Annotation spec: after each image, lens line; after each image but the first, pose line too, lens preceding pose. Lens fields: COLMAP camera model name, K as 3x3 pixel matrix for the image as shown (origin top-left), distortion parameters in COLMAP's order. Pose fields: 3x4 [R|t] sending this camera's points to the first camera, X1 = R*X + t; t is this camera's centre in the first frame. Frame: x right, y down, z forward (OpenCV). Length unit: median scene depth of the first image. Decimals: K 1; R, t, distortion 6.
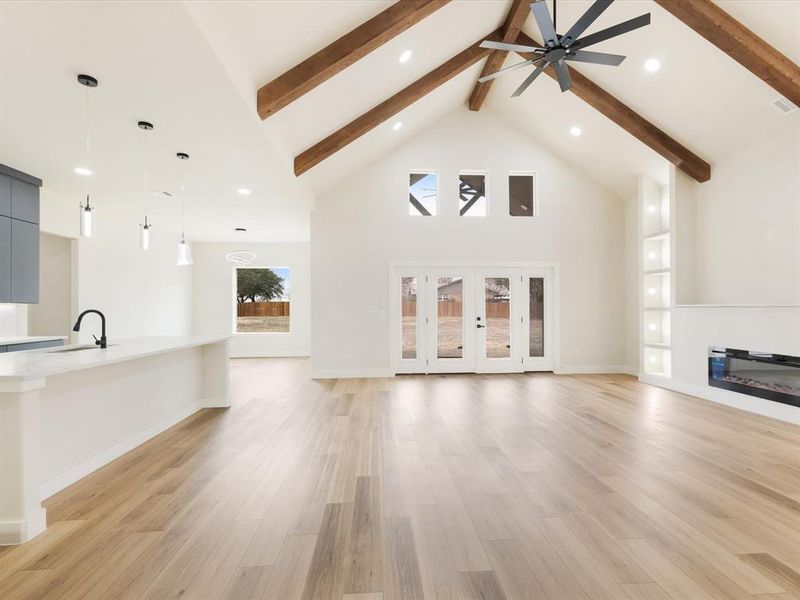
lens RADIAL K [[390.6, 0, 397.8], [0, 390.6, 302.1], [0, 0, 1]] dist [0.007592, -0.000186]
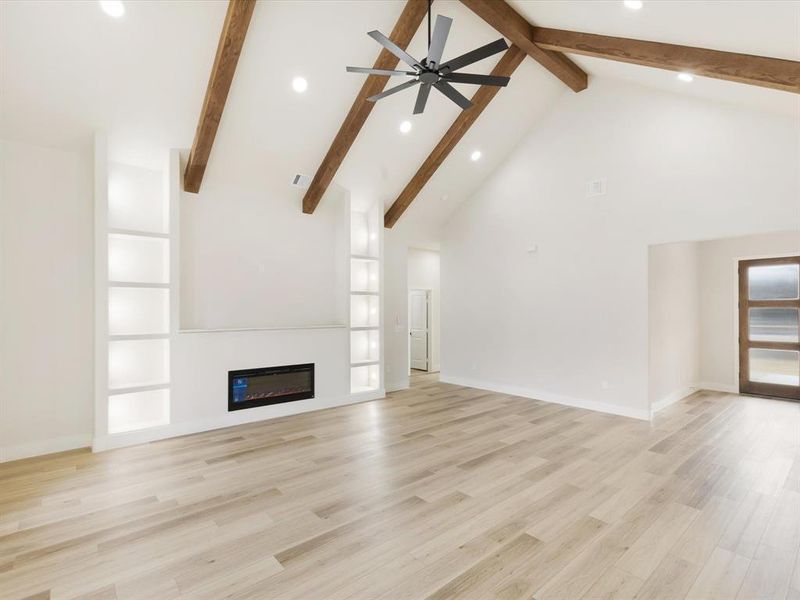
lens RADIAL K [[390.6, 0, 399.0], [0, 390.6, 304.2], [0, 0, 1]] dist [0.007592, -0.000186]
pose [[-0.610023, 0.011262, 0.792304, -0.213164], [-0.007976, 0.999761, -0.020352, -0.032868], [-0.792343, -0.018735, -0.609788, 1.133540]]
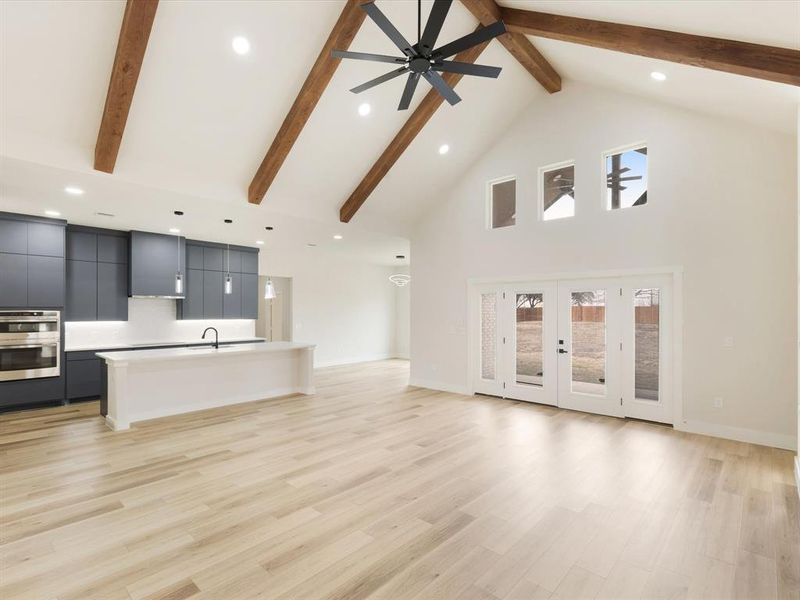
lens RADIAL K [[390.6, 0, 397.2], [0, 390.6, 306.5], [0, 0, 1]] dist [0.007592, -0.000186]
pose [[0.690538, -0.004817, -0.723280, 0.715463], [0.008249, 0.999965, 0.001216, -0.045222], [0.723249, -0.006806, 0.690554, 0.225235]]
